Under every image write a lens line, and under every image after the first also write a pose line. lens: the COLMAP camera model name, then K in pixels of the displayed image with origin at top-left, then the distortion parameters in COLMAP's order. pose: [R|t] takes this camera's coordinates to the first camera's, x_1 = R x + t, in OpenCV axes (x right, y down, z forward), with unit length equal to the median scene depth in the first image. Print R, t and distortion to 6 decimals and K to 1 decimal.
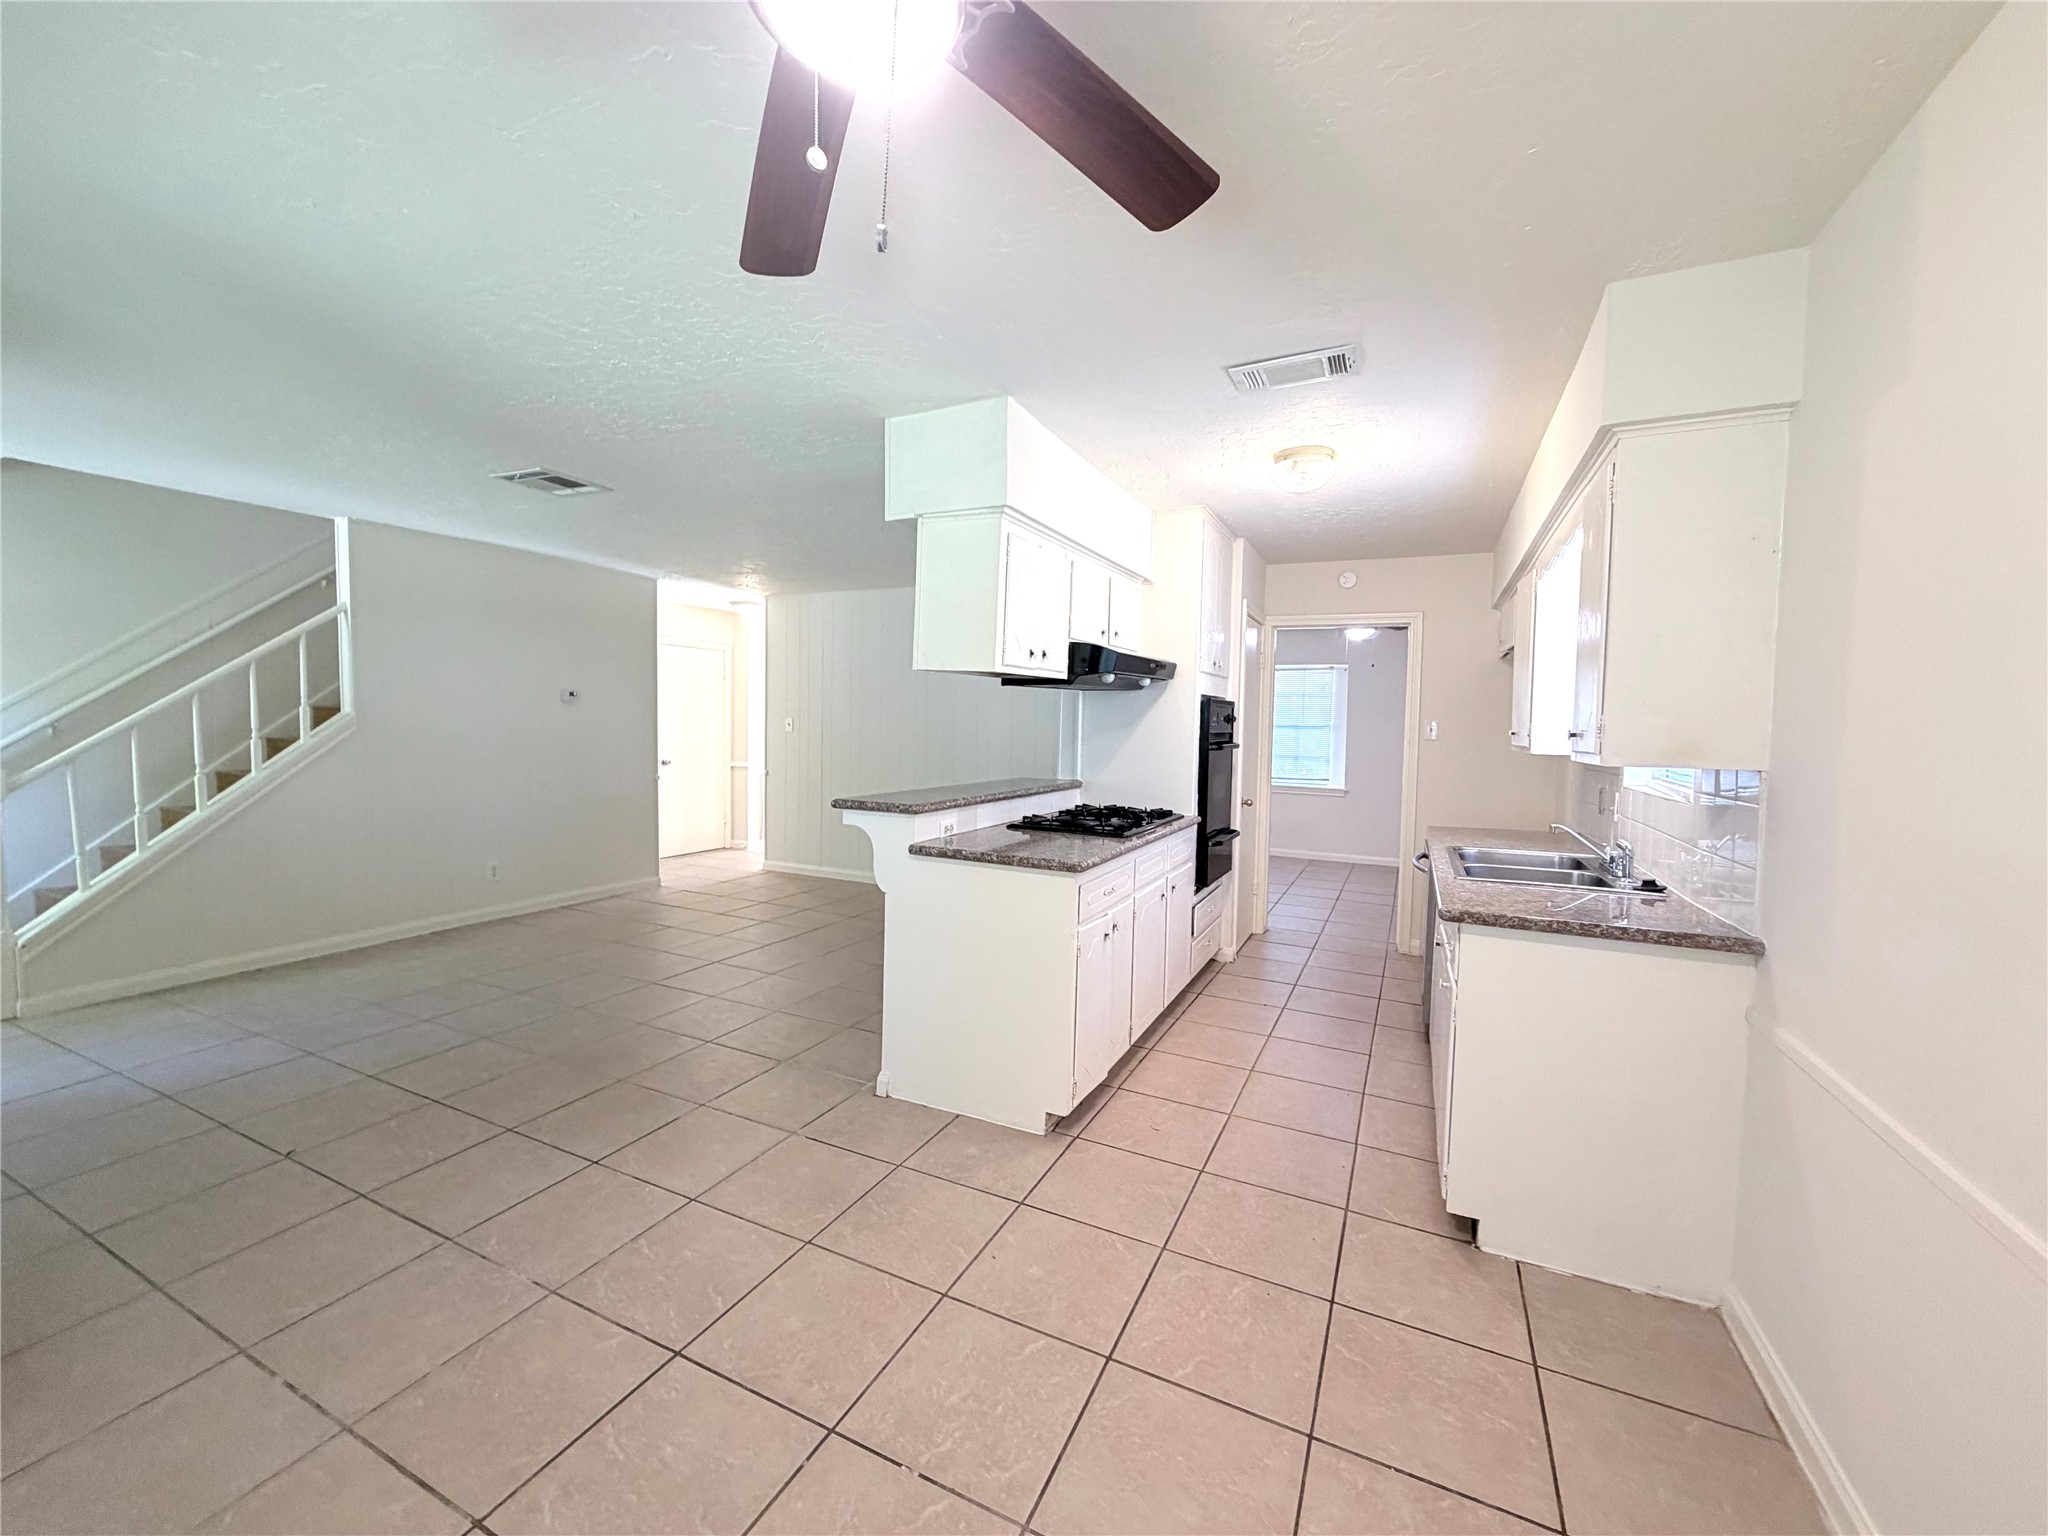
lens RADIAL K [[816.8, 0, 1024.0], [0, 816.8, 768.0], [0, 0, 1]] dist [0.000849, 0.000017]
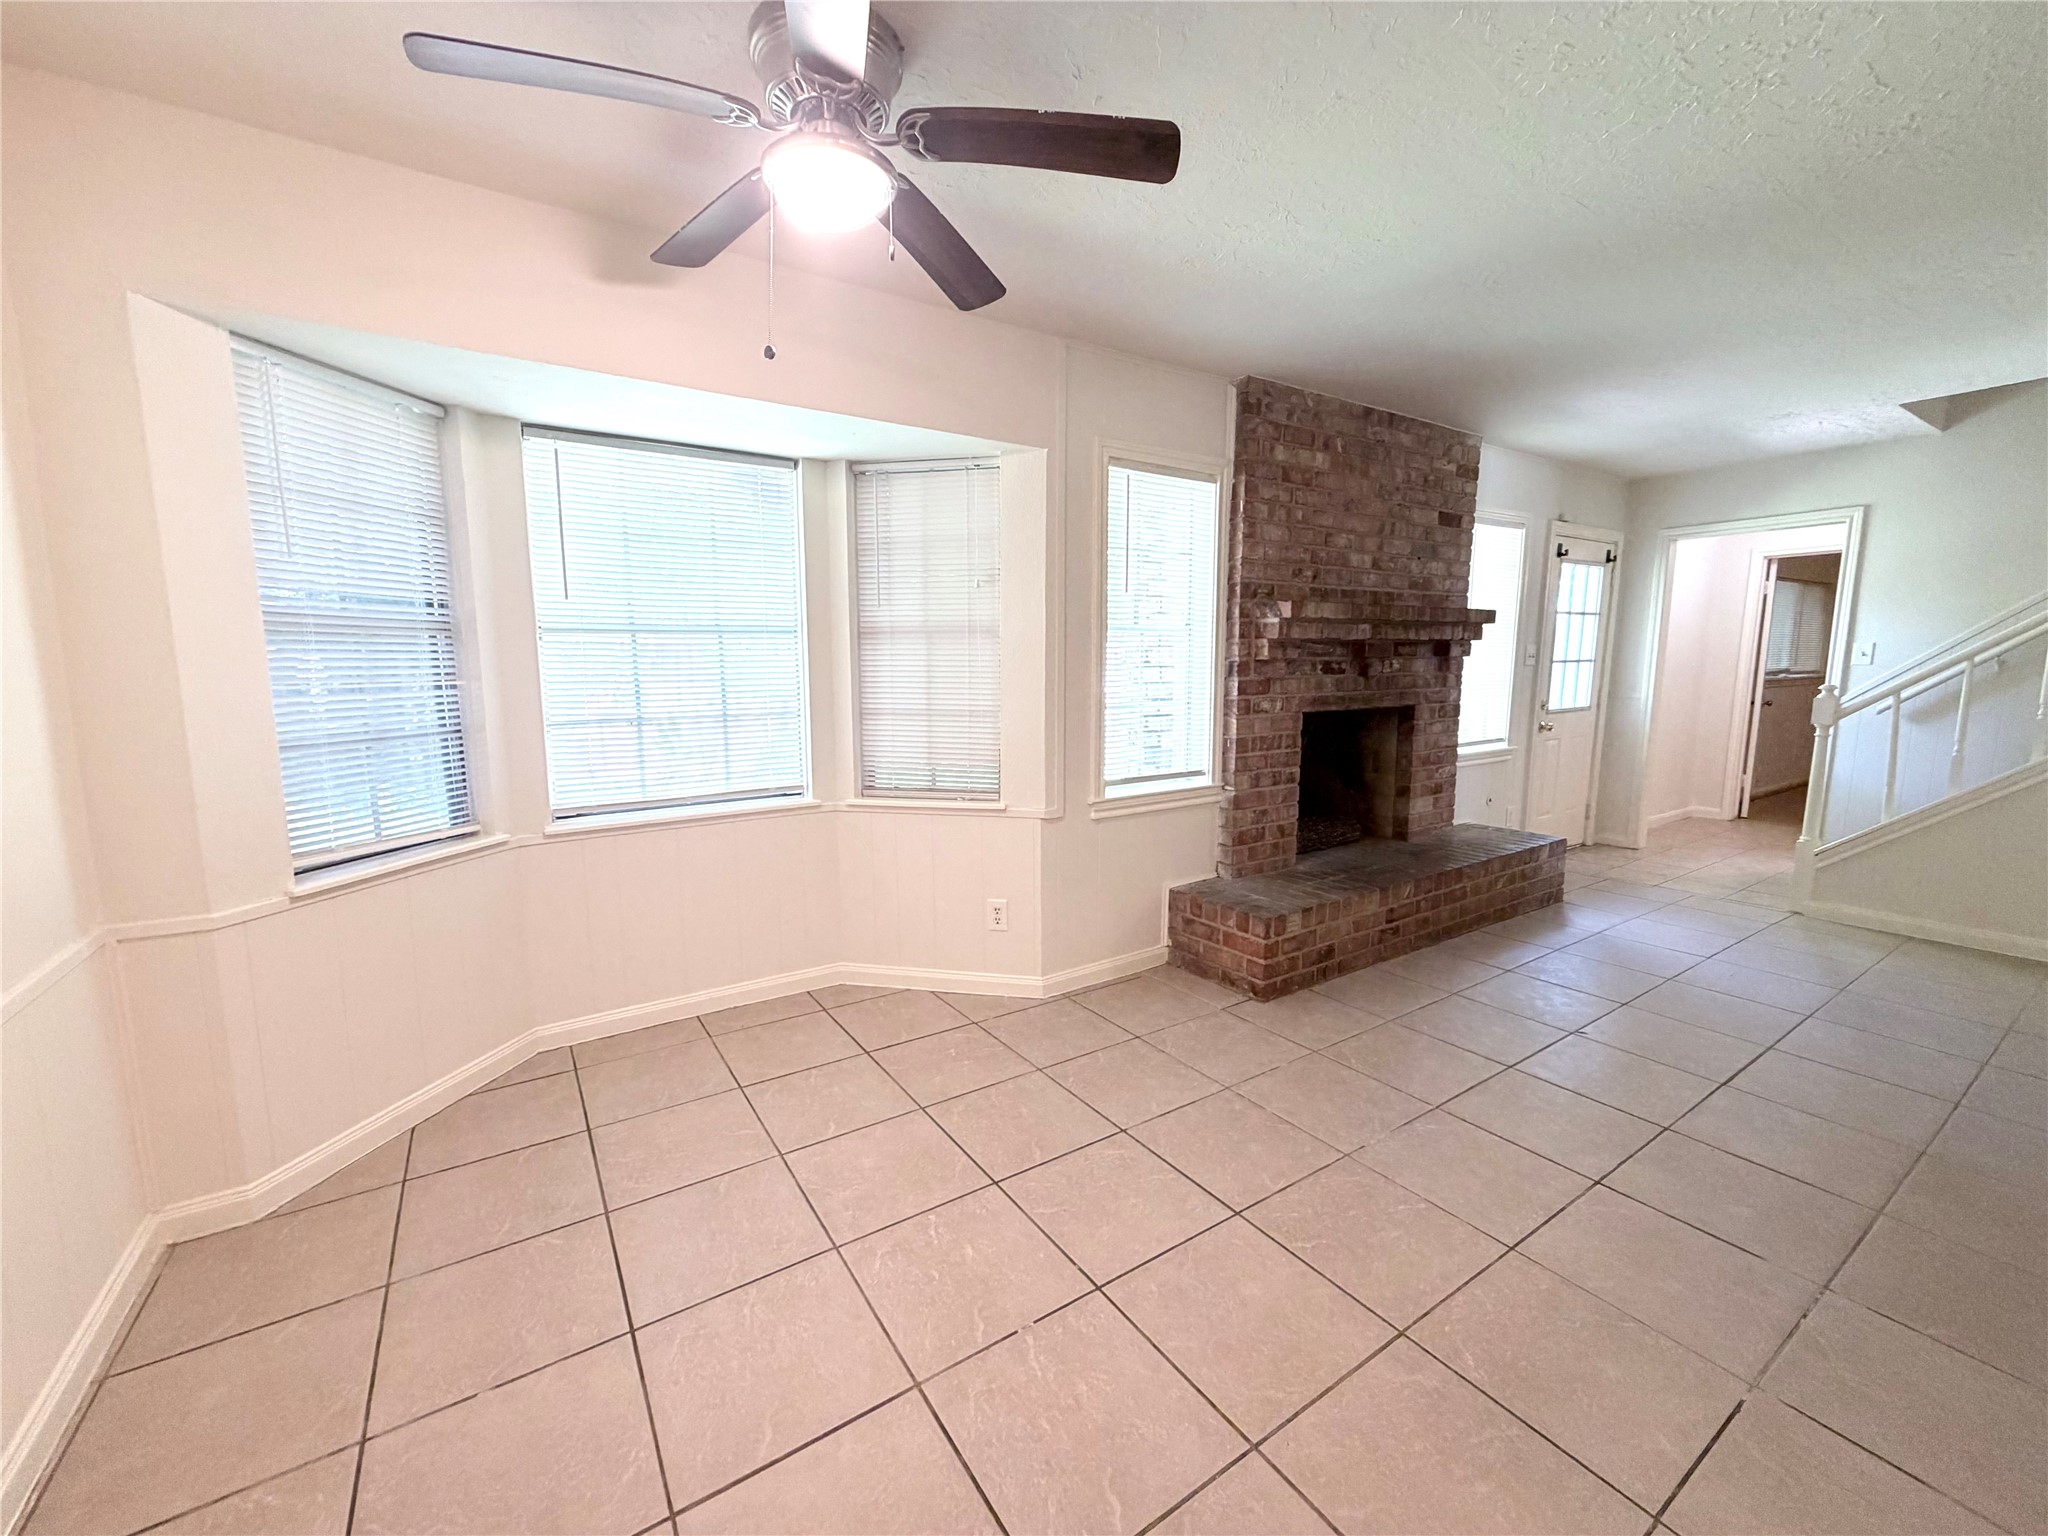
lens RADIAL K [[816.8, 0, 1024.0], [0, 816.8, 768.0], [0, 0, 1]] dist [0.000849, 0.000017]
pose [[-0.515908, 0.097321, -0.851098, 0.561869], [-0.049512, 0.988477, 0.143043, -0.016457], [0.855212, 0.115937, -0.505145, 1.161254]]
